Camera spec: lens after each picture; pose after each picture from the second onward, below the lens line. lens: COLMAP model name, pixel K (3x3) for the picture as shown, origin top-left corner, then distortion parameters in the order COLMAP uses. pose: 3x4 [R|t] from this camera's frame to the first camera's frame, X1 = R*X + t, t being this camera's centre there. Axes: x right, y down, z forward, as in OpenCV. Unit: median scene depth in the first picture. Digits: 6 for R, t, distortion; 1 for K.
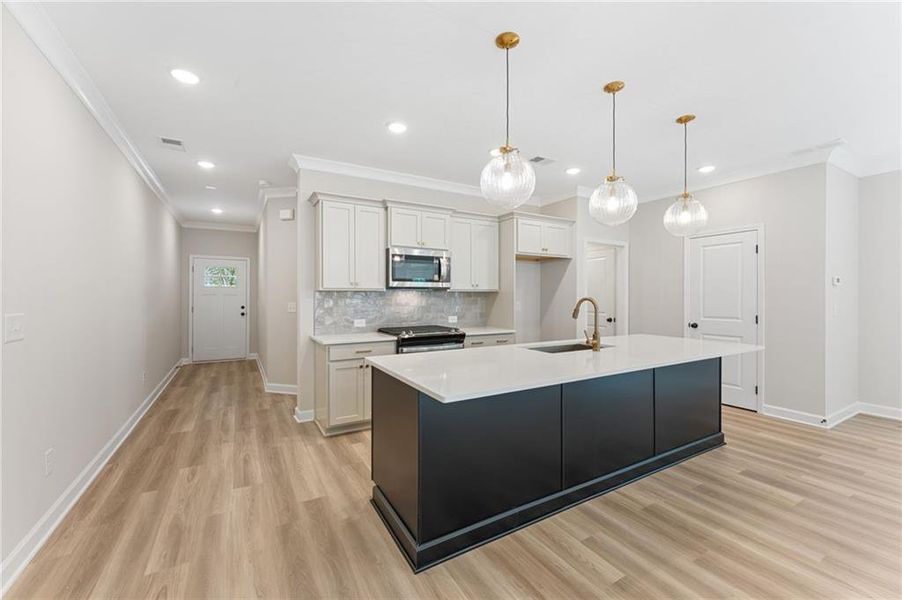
lens RADIAL K [[361.3, 0, 449.5], [0, 361.3, 298.6], [0, 0, 1]] dist [-0.008508, 0.000123]
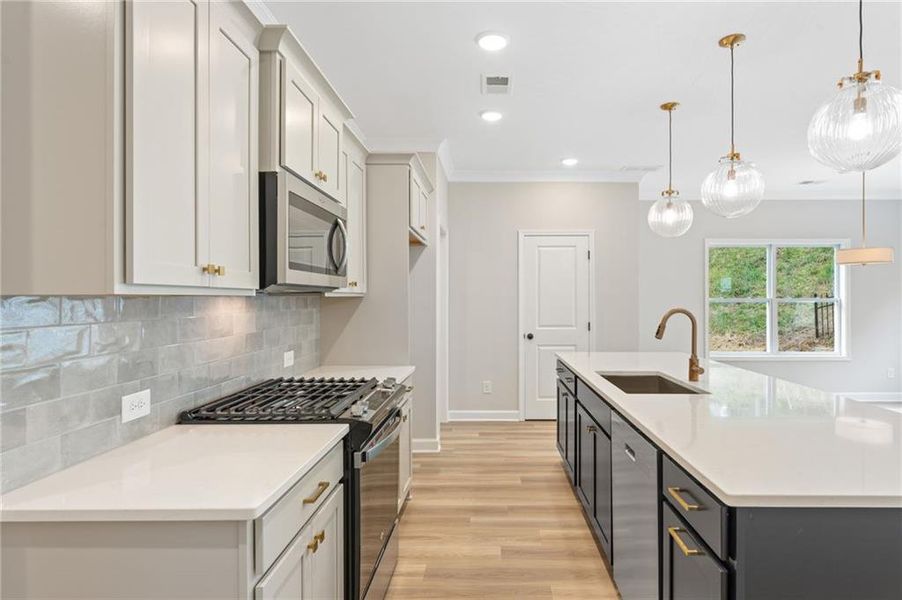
lens RADIAL K [[489.7, 0, 483.0], [0, 489.7, 296.6], [0, 0, 1]] dist [-0.005942, -0.000673]
pose [[0.508599, 0.002684, 0.860999, -0.461810], [0.006659, 0.999953, -0.007051, -0.016061], [-0.860978, 0.009320, 0.508557, 0.581242]]
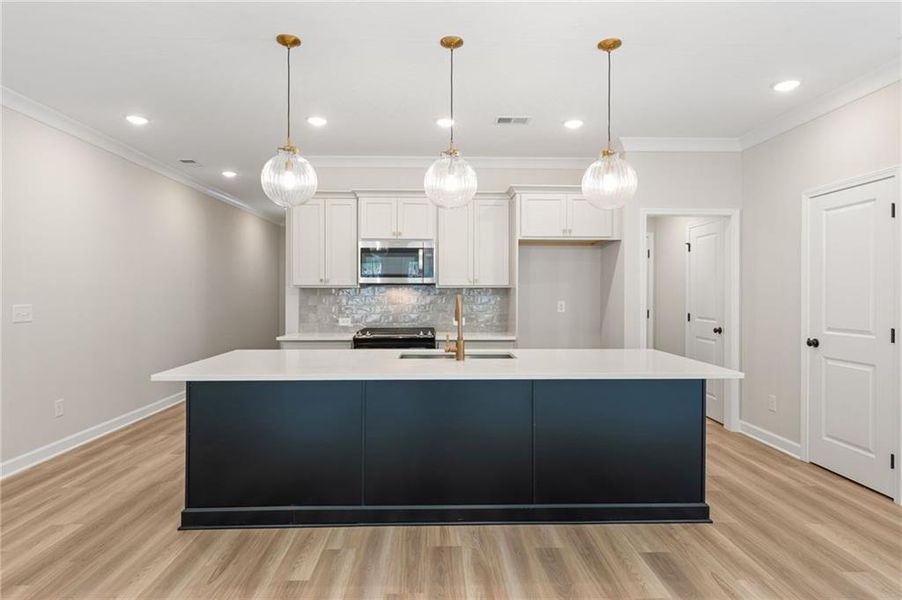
lens RADIAL K [[489.7, 0, 449.9], [0, 489.7, 291.3], [0, 0, 1]] dist [-0.005942, -0.000673]
pose [[0.883272, -0.001638, -0.468859, 0.615110], [-0.004489, 0.999919, -0.011950, 0.001635], [0.468840, 0.012660, 0.883192, -0.000022]]
